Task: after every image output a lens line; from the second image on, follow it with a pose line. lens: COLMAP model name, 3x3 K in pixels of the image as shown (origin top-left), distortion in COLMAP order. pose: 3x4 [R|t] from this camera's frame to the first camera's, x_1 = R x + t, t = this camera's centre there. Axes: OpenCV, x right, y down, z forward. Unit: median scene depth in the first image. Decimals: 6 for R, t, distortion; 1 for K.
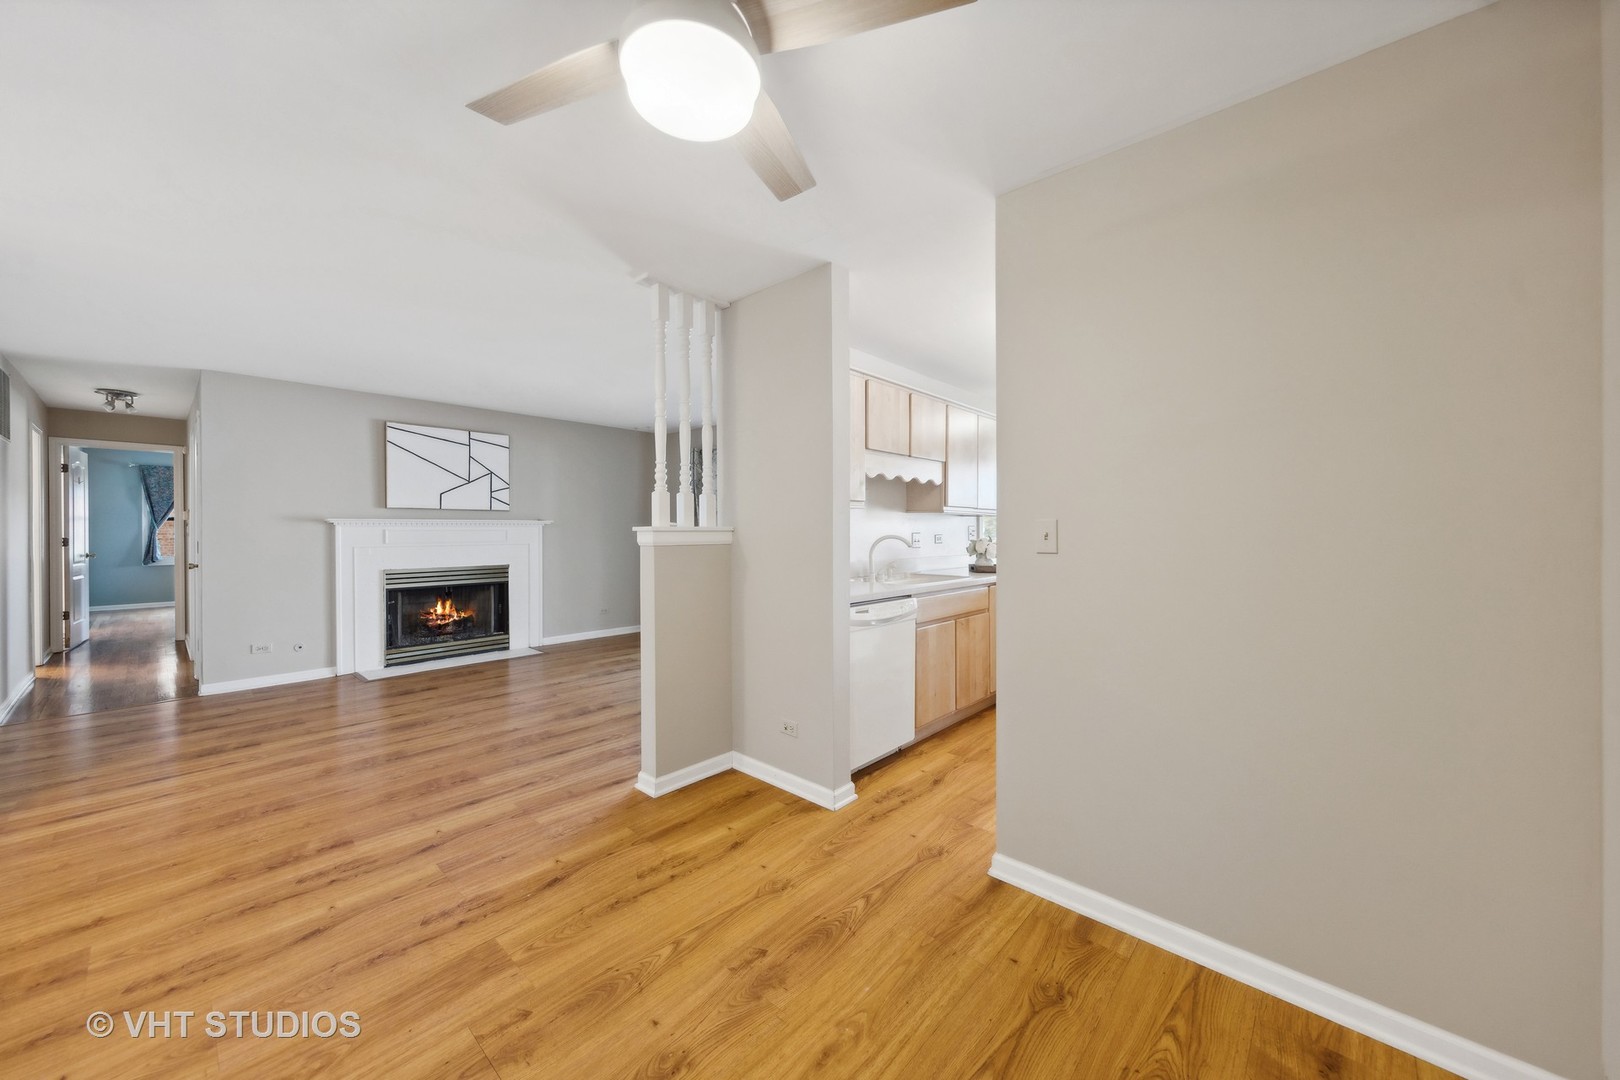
lens RADIAL K [[587.5, 0, 812.7], [0, 587.5, 532.0], [0, 0, 1]] dist [0.008170, 0.000090]
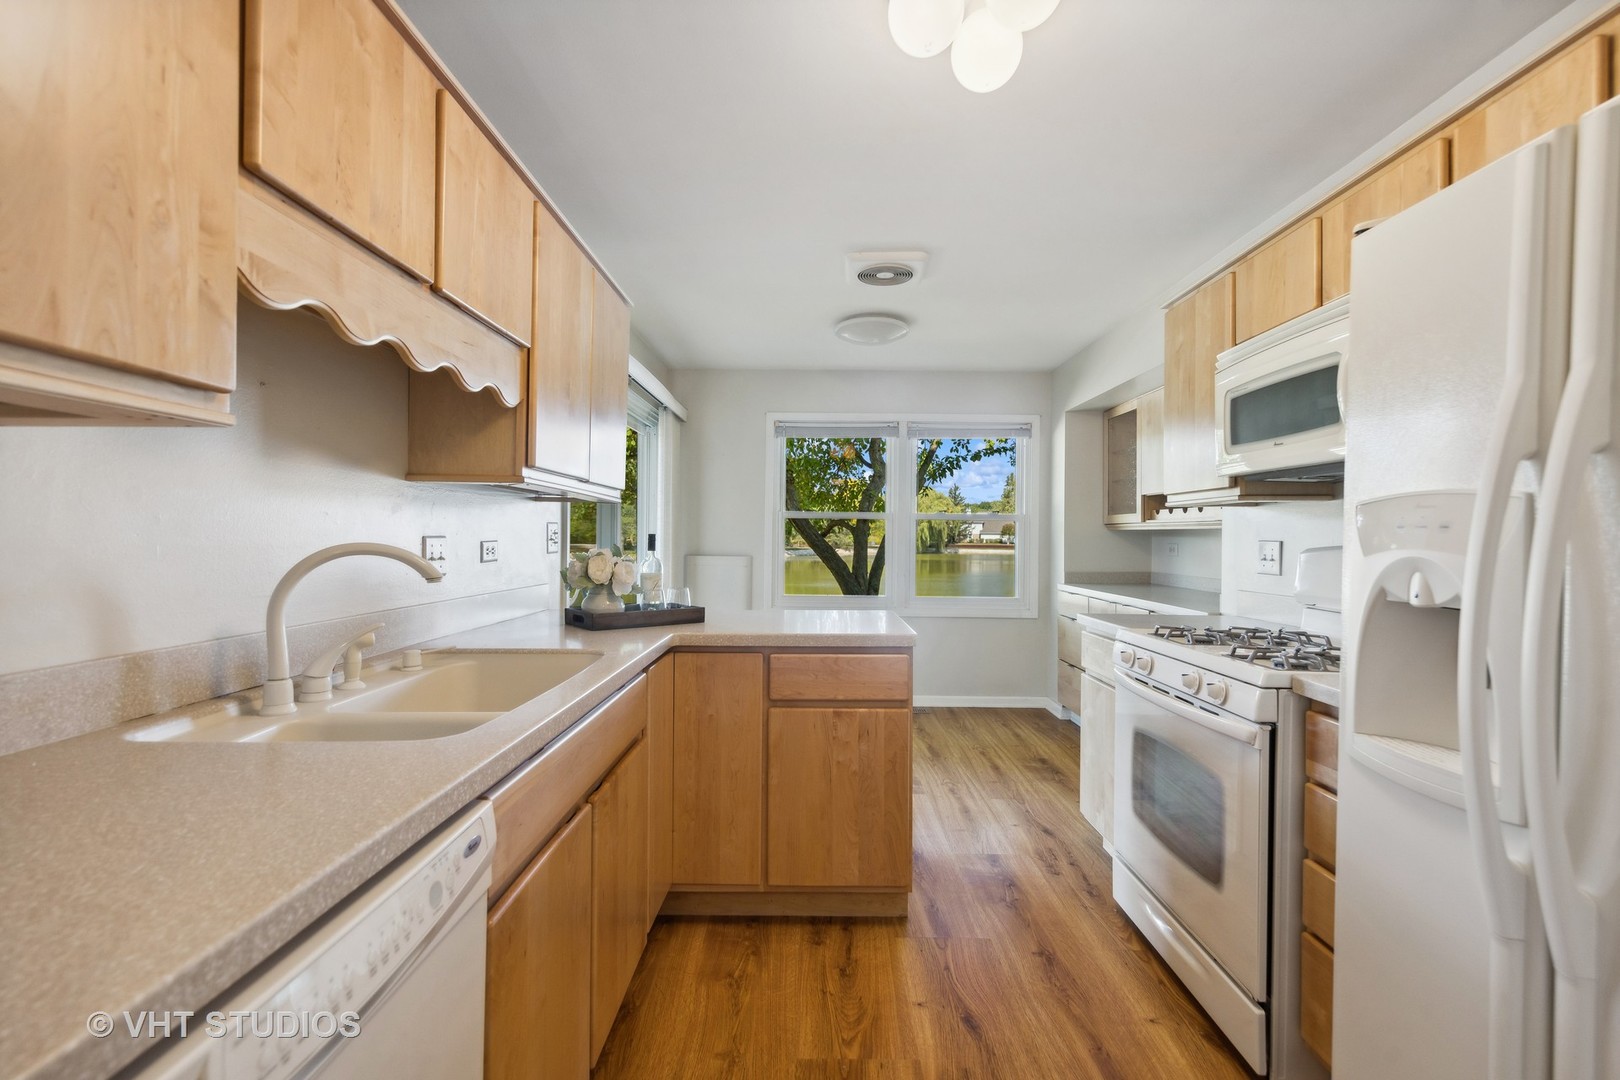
lens RADIAL K [[679.1, 0, 819.5], [0, 679.1, 537.6], [0, 0, 1]] dist [0.002011, -0.000680]
pose [[0.728341, 0.008320, 0.685164, 0.069595], [-0.009377, 0.999954, -0.002175, 0.001051], [-0.685150, -0.004840, 0.728386, 0.616906]]
